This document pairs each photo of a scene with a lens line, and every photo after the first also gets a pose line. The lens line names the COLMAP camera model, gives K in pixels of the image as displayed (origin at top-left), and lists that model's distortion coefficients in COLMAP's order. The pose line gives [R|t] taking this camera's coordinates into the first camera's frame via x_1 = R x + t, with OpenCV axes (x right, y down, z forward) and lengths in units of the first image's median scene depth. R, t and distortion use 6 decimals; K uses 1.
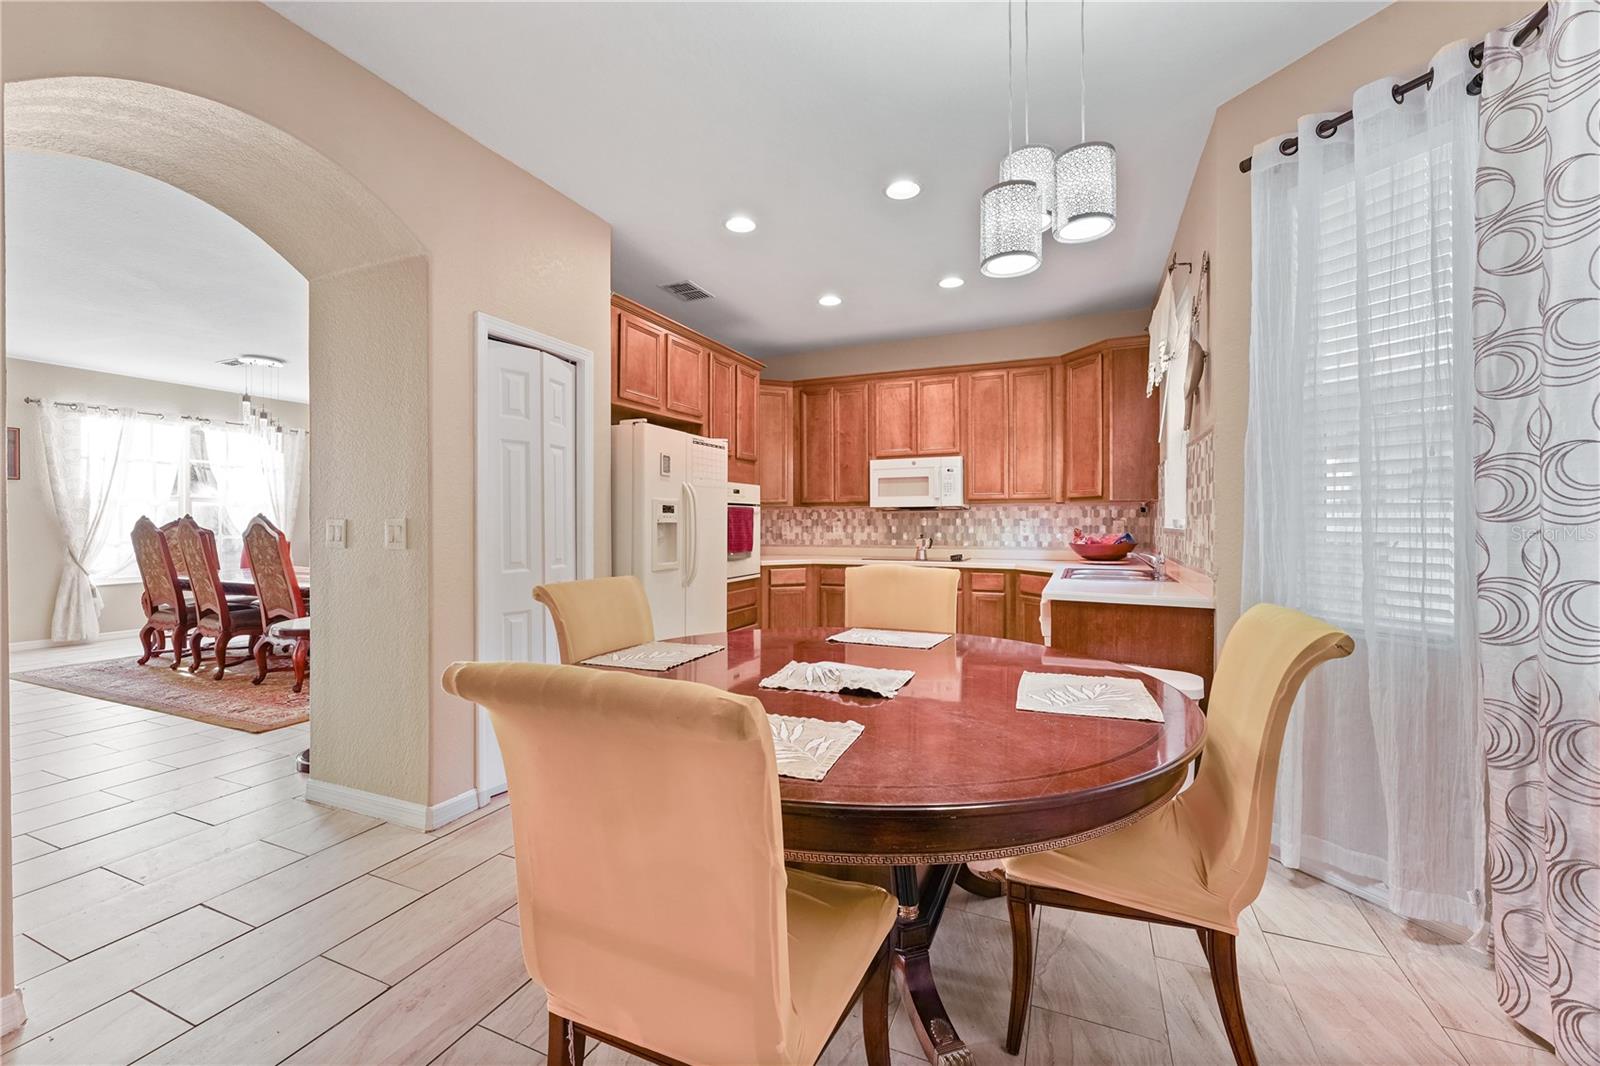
lens RADIAL K [[655.3, 0, 801.7], [0, 655.3, 527.4], [0, 0, 1]] dist [-0.002680, -0.000217]
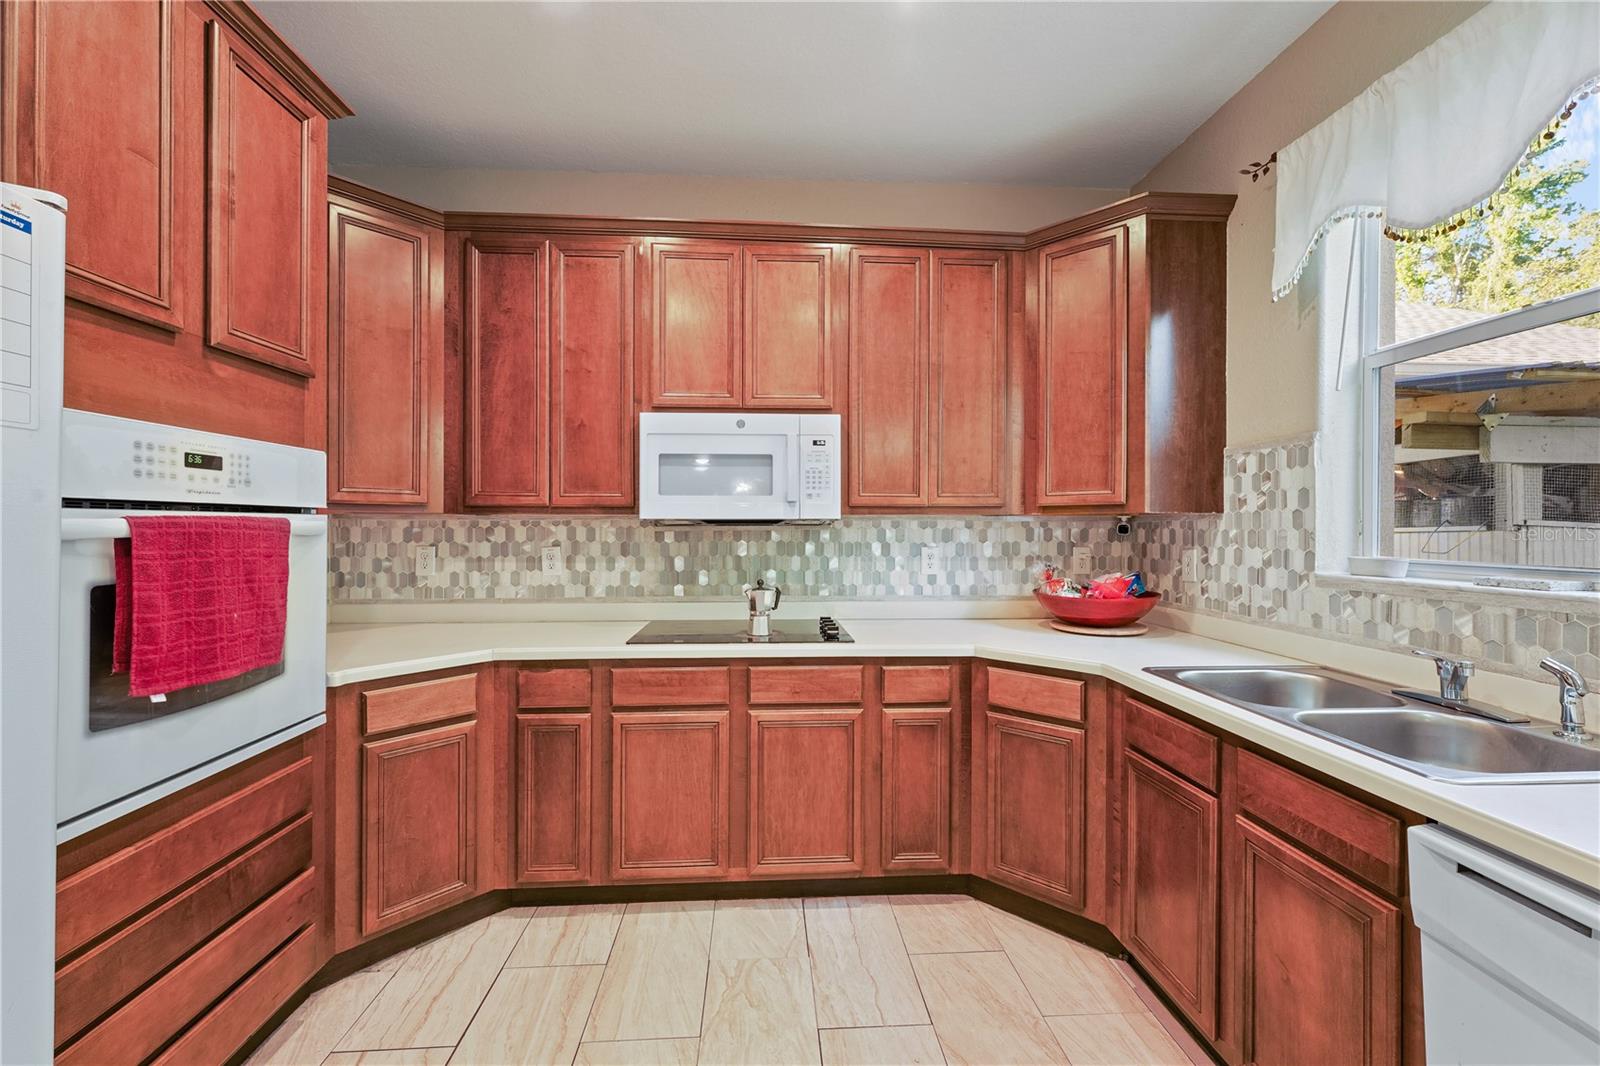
lens RADIAL K [[655.3, 0, 801.7], [0, 655.3, 527.4], [0, 0, 1]] dist [-0.002680, -0.000217]
pose [[0.891424, 0.004168, 0.453150, 0.001558], [-0.001618, 0.999981, -0.006016, -0.022338], [-0.453166, 0.004629, 0.891414, 0.552632]]
